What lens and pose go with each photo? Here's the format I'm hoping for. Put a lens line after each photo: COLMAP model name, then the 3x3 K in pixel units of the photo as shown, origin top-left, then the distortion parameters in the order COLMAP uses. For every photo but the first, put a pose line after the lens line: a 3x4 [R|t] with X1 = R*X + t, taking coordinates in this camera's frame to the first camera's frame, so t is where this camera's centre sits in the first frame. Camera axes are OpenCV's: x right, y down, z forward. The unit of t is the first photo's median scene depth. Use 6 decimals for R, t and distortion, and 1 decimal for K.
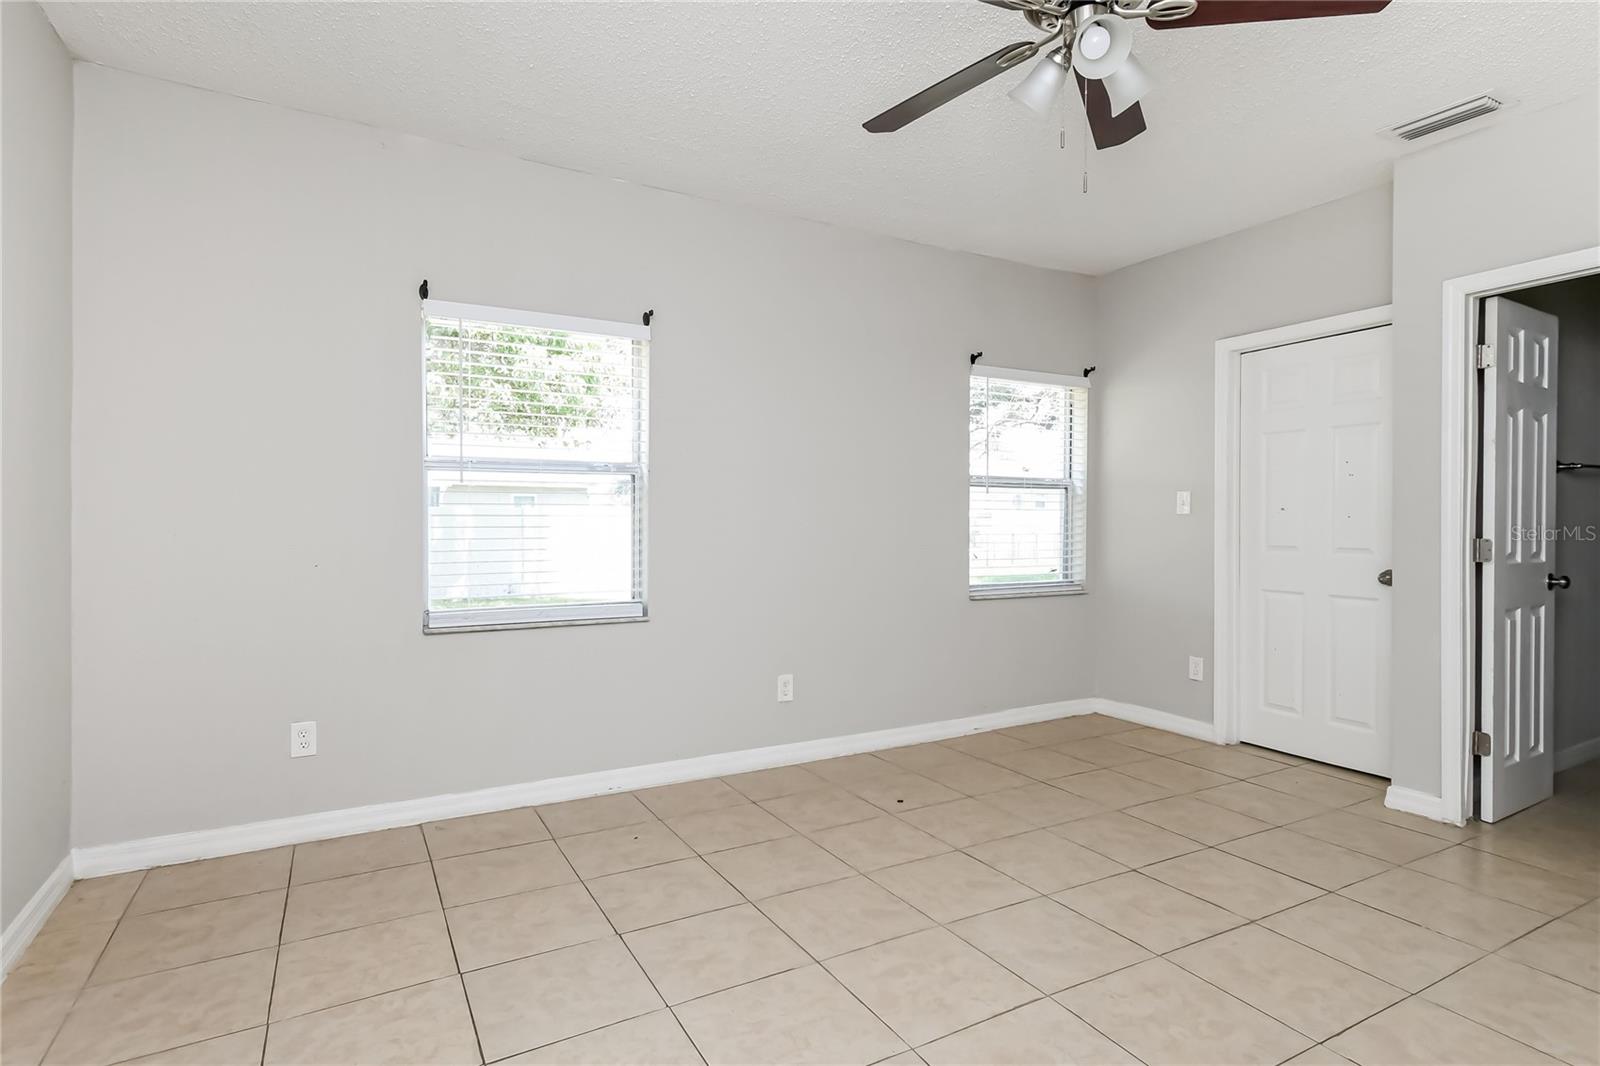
lens RADIAL K [[818.6, 0, 773.6], [0, 818.6, 518.4], [0, 0, 1]] dist [0.005814, 0.000005]
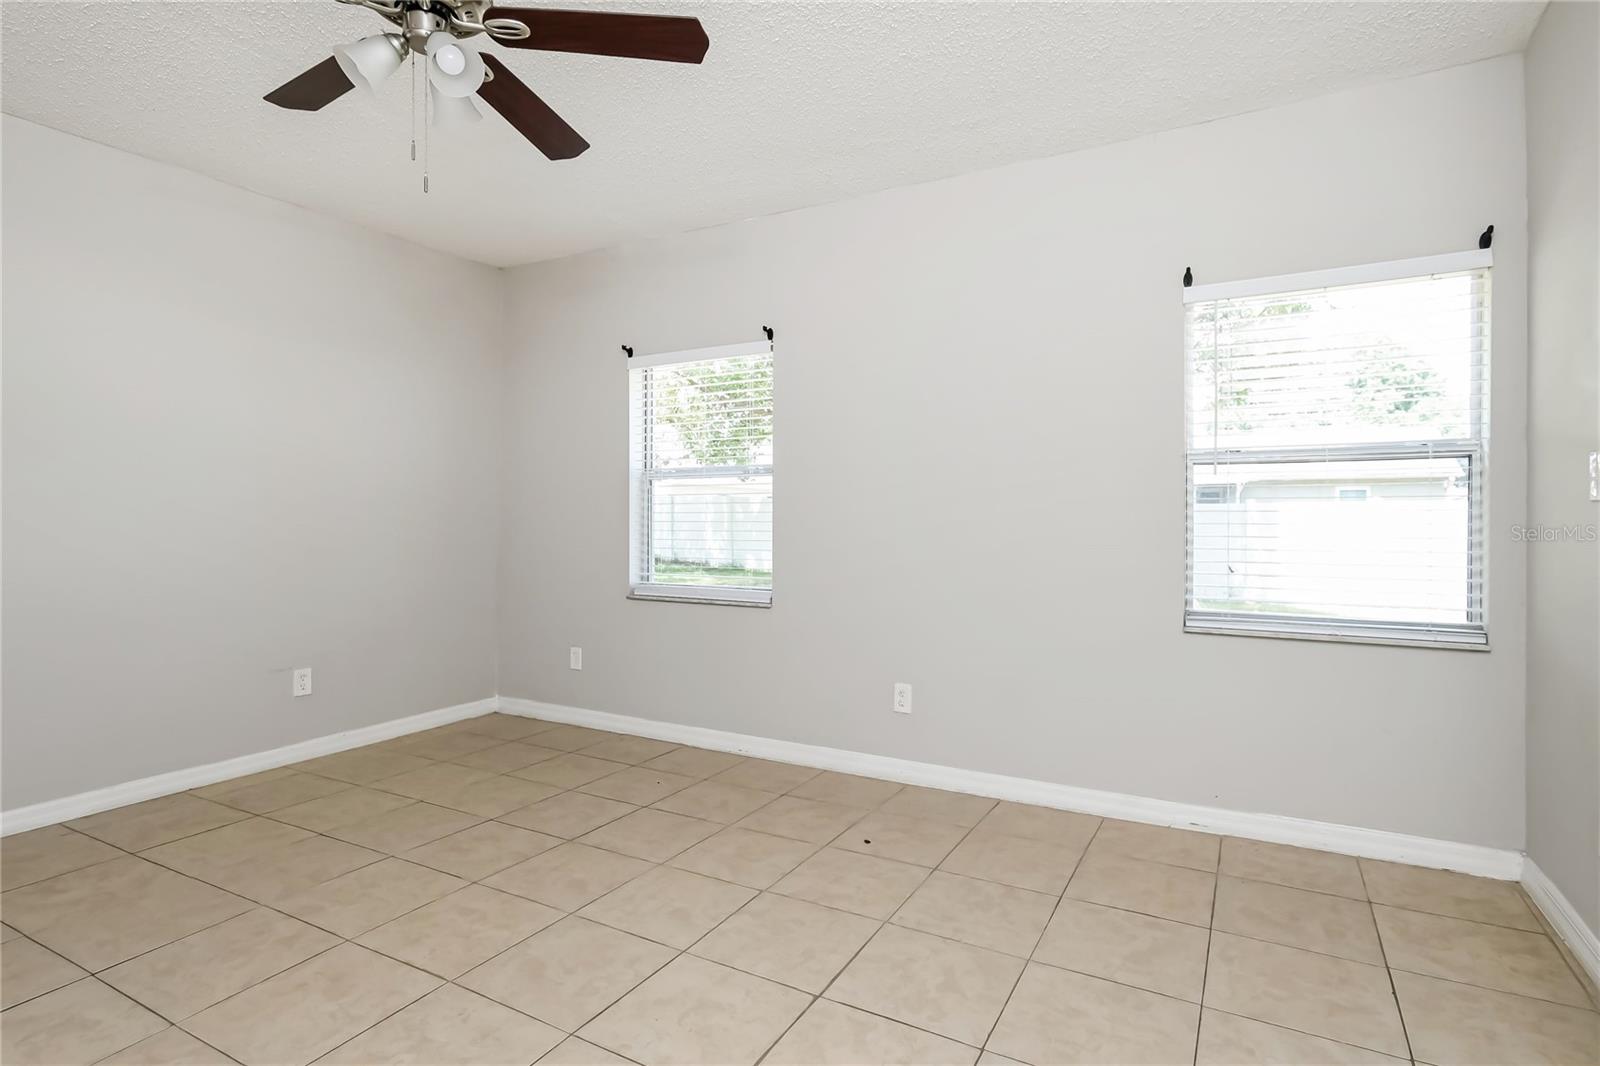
lens RADIAL K [[818.6, 0, 795.7], [0, 818.6, 534.6], [0, 0, 1]] dist [0.005814, 0.000005]
pose [[0.532233, 0.017353, -0.846420, 0.688775], [0.002201, 0.999758, 0.021881, 0.007140], [0.846595, -0.013509, 0.532066, 0.407986]]
